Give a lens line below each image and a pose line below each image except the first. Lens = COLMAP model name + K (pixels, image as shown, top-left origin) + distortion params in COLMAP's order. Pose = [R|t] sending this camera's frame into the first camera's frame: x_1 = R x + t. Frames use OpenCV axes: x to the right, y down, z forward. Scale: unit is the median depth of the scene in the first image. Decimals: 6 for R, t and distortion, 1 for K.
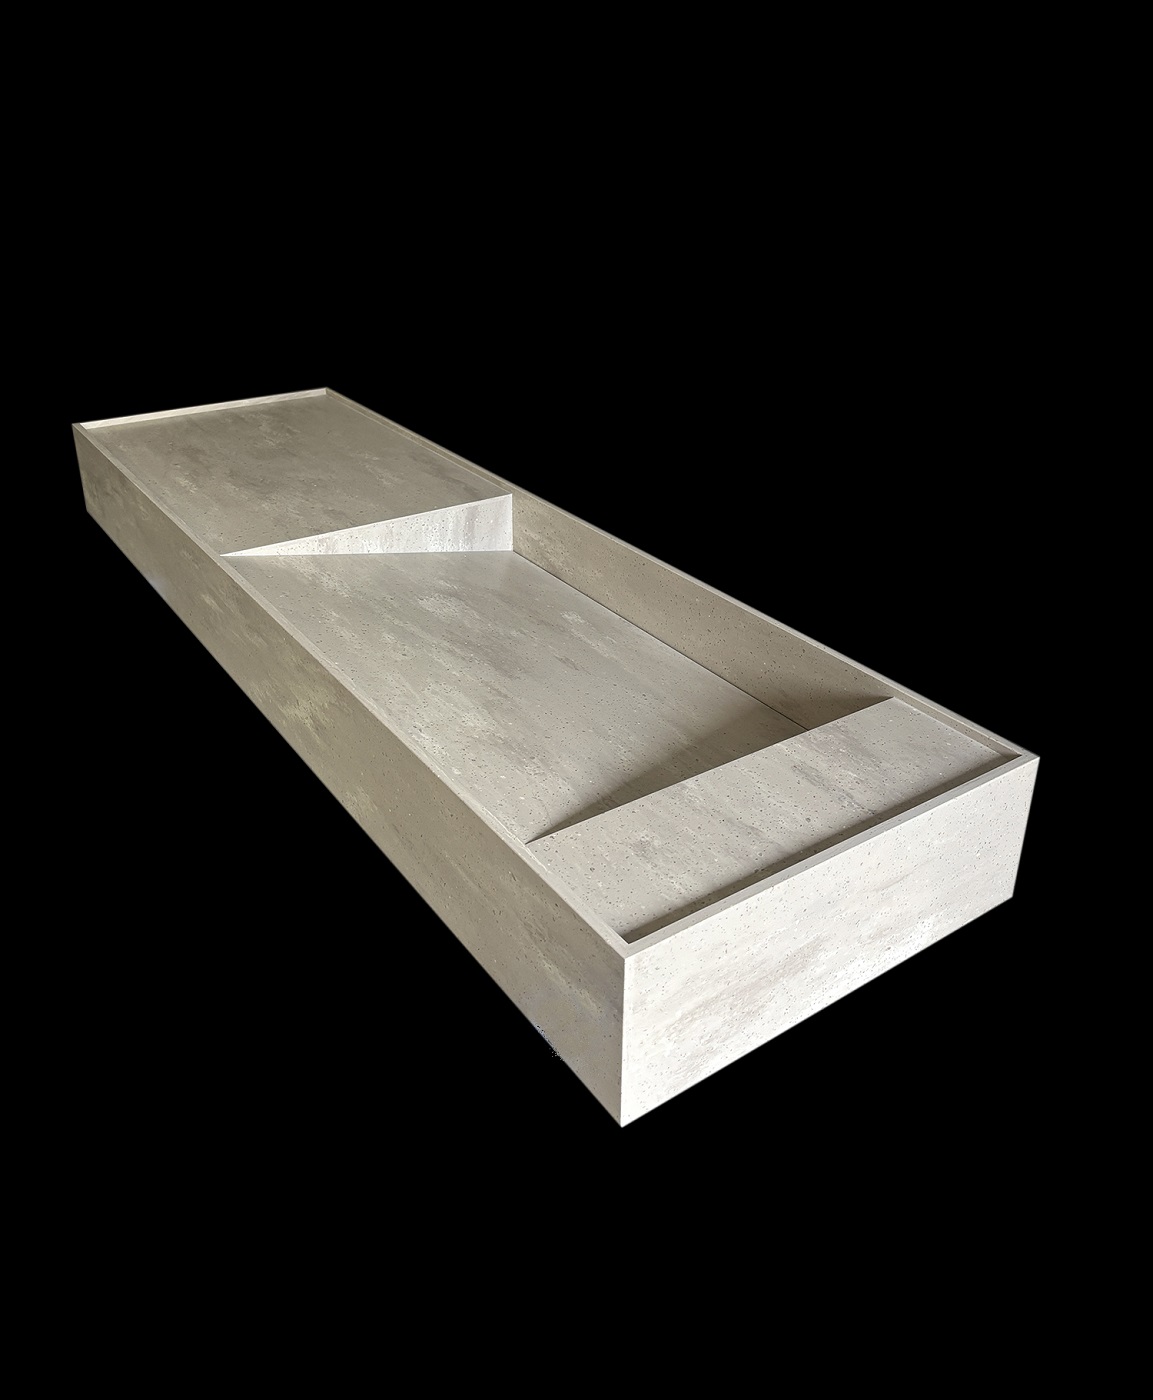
lens RADIAL K [[1165.6, 0, 585.9], [0, 1165.6, 573.6], [0, 0, 1]] dist [0.124335, -0.006072]
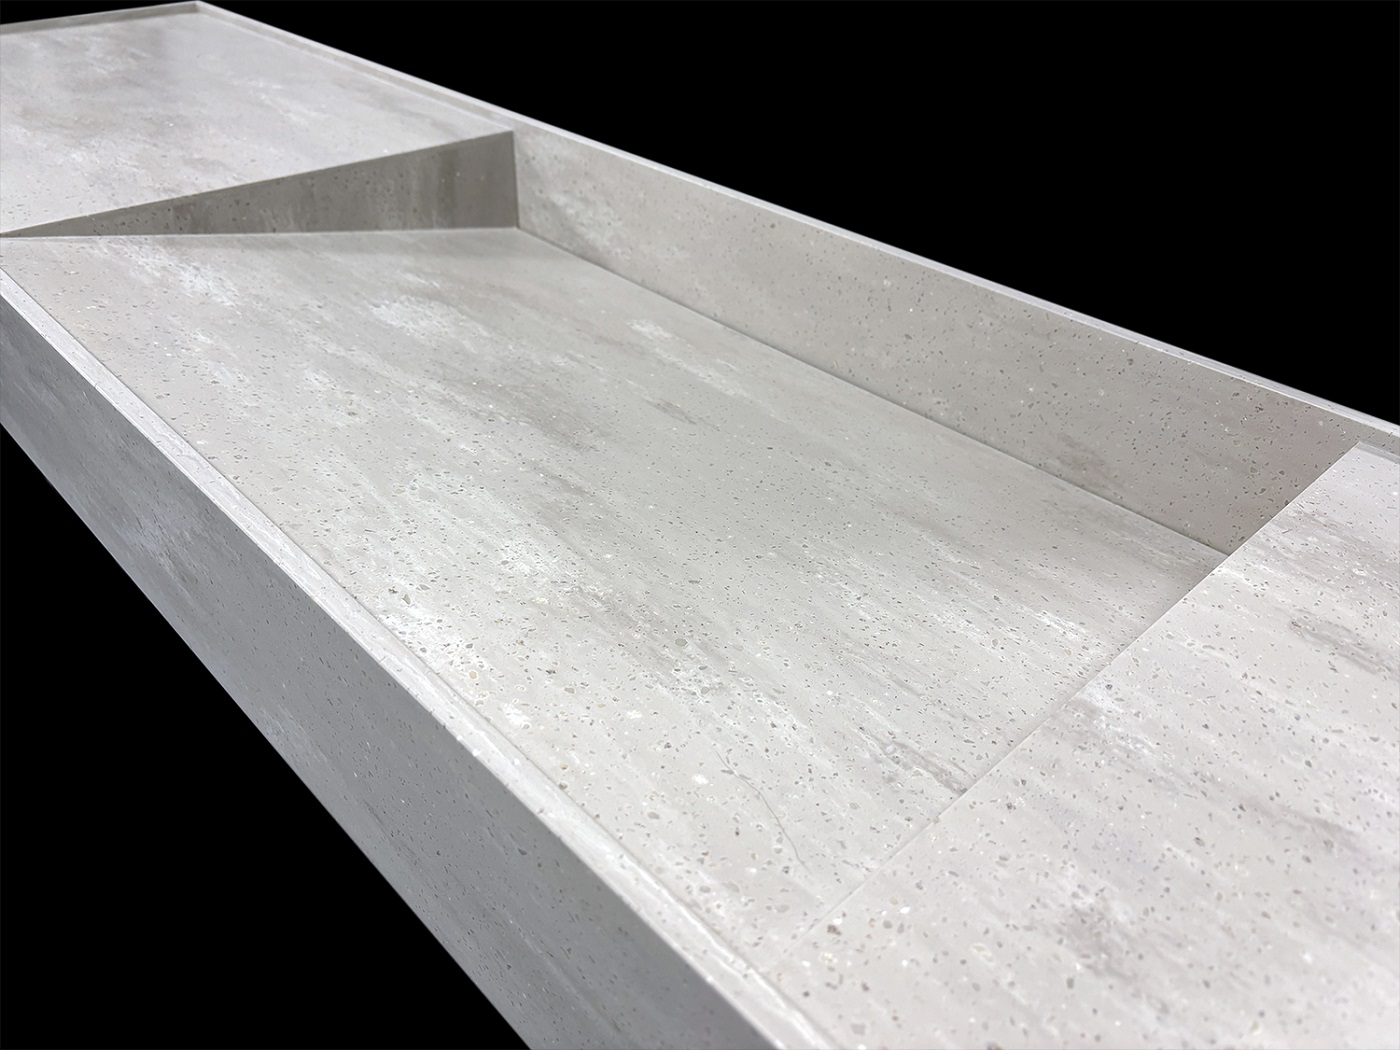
lens RADIAL K [[1066.0, 0, 701.4], [0, 1066.0, 537.3], [0, 0, 1]] dist [0.039249, -0.052976]
pose [[0.988145, -0.075050, 0.133929, -0.069906], [0.044924, 0.975536, 0.215203, 0.028050], [-0.146804, -0.206635, 0.967342, 0.497924]]
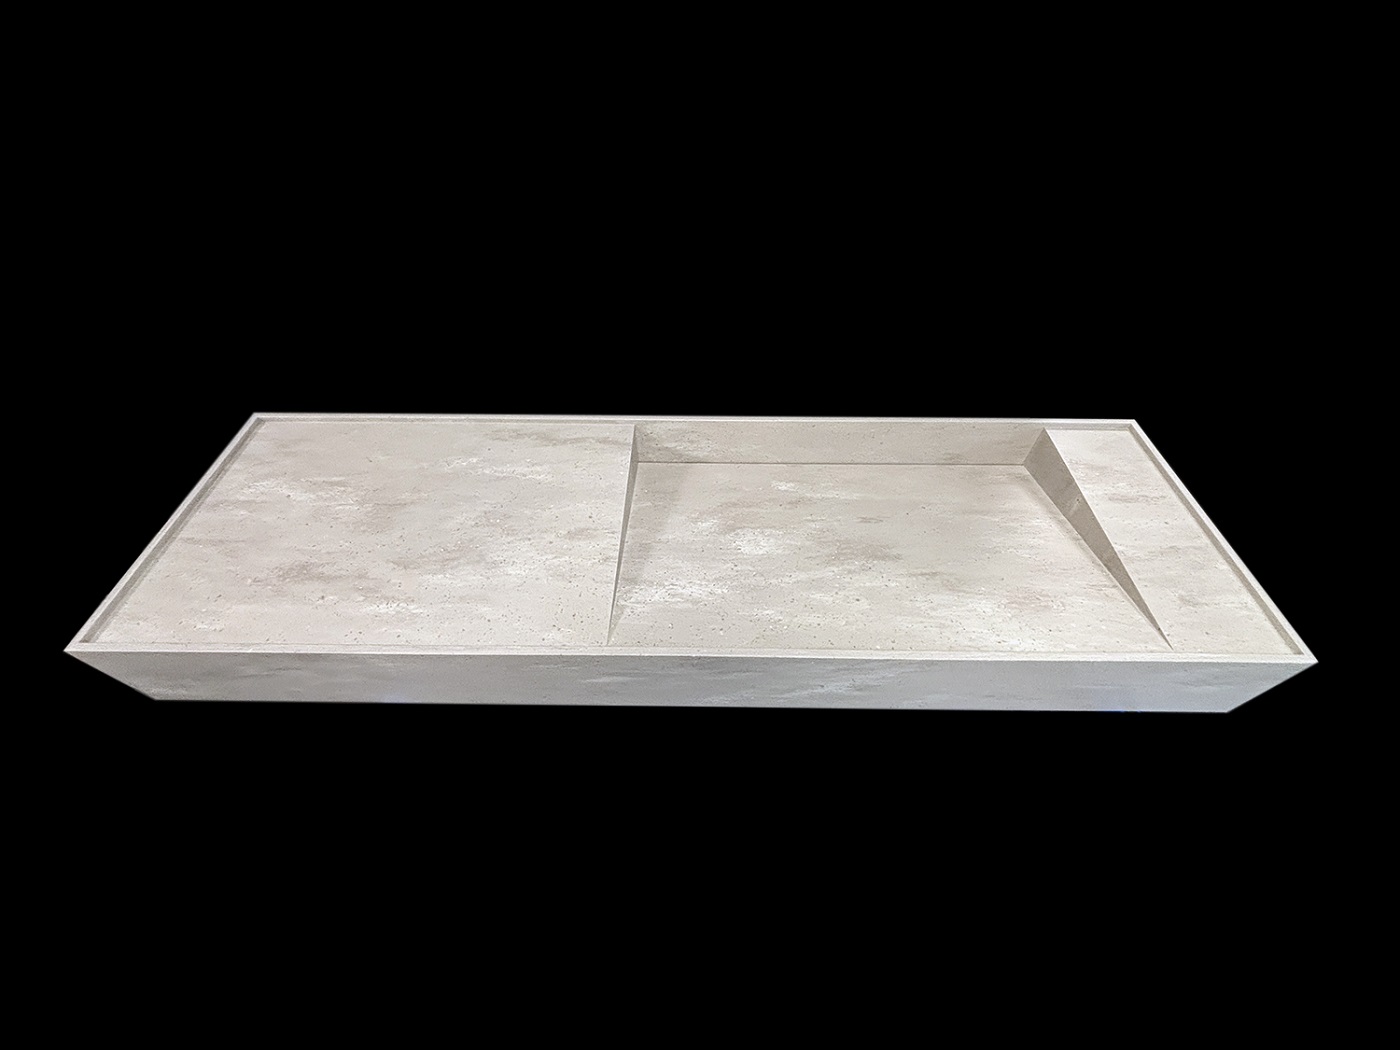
lens RADIAL K [[570.7, 0, 704.0], [0, 570.7, 514.1], [0, 0, 1]] dist [0.015707, -0.000318]
pose [[0.577094, -0.617113, 0.534915, -0.483141], [0.324533, 0.774341, 0.543207, -0.360395], [-0.749427, -0.139884, 0.647141, 0.683330]]
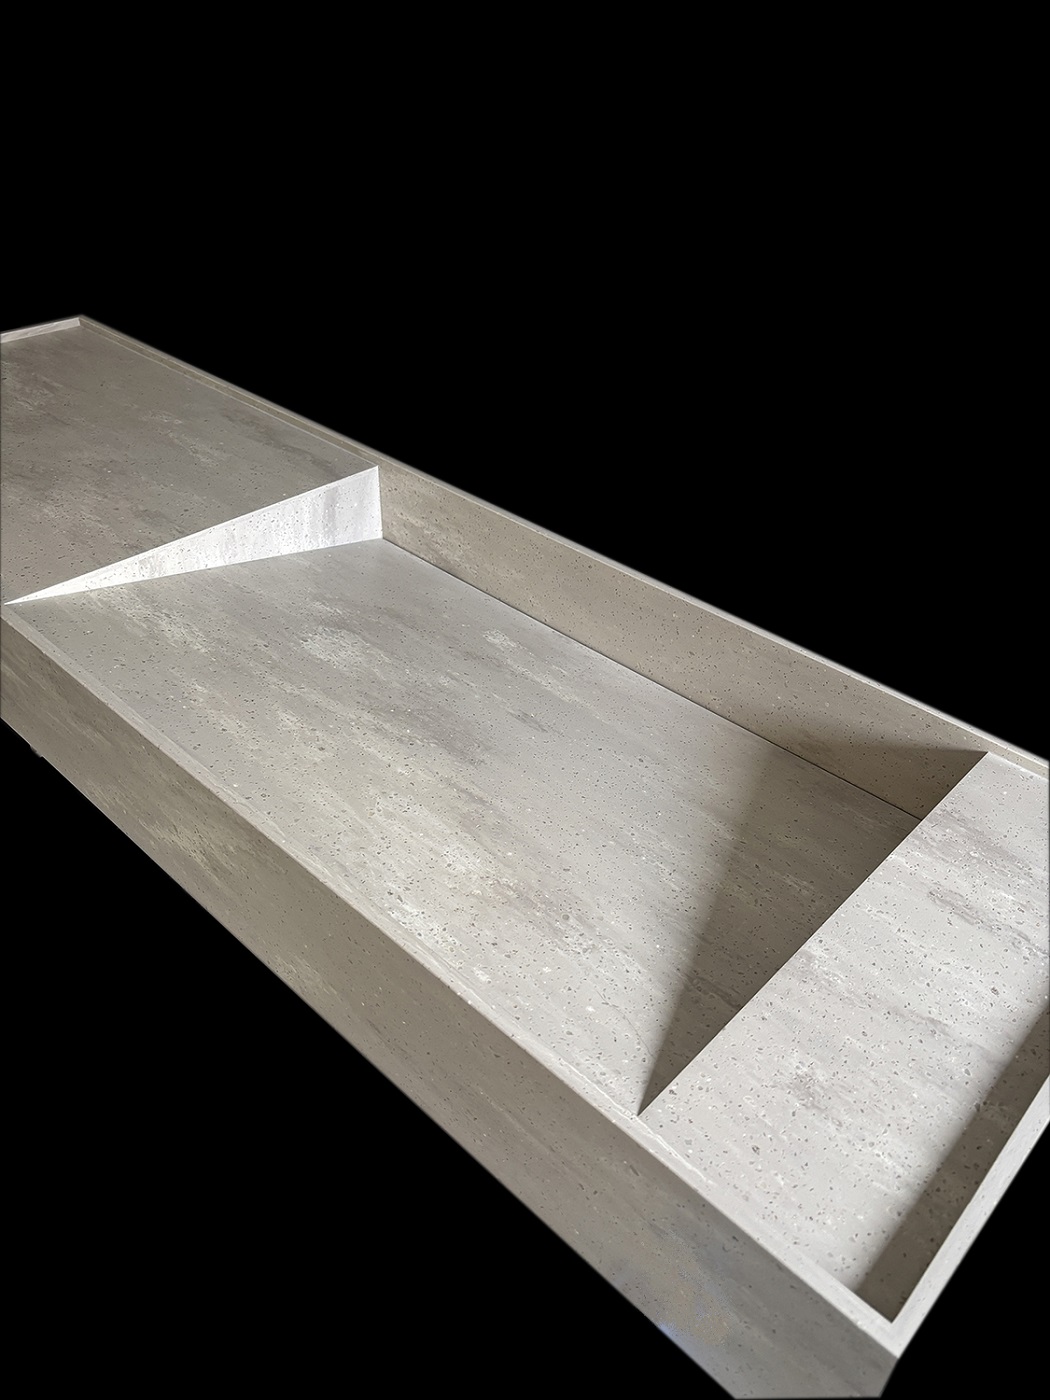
lens RADIAL K [[1066.0, 0, 529.7], [0, 1066.0, 699.6], [0, 0, 1]] dist [0.039249, -0.052976]
pose [[0.977935, -0.107432, 0.179170, -0.133414], [0.063339, 0.969747, 0.235752, -0.097152], [-0.199077, -0.219201, 0.955154, 0.332927]]
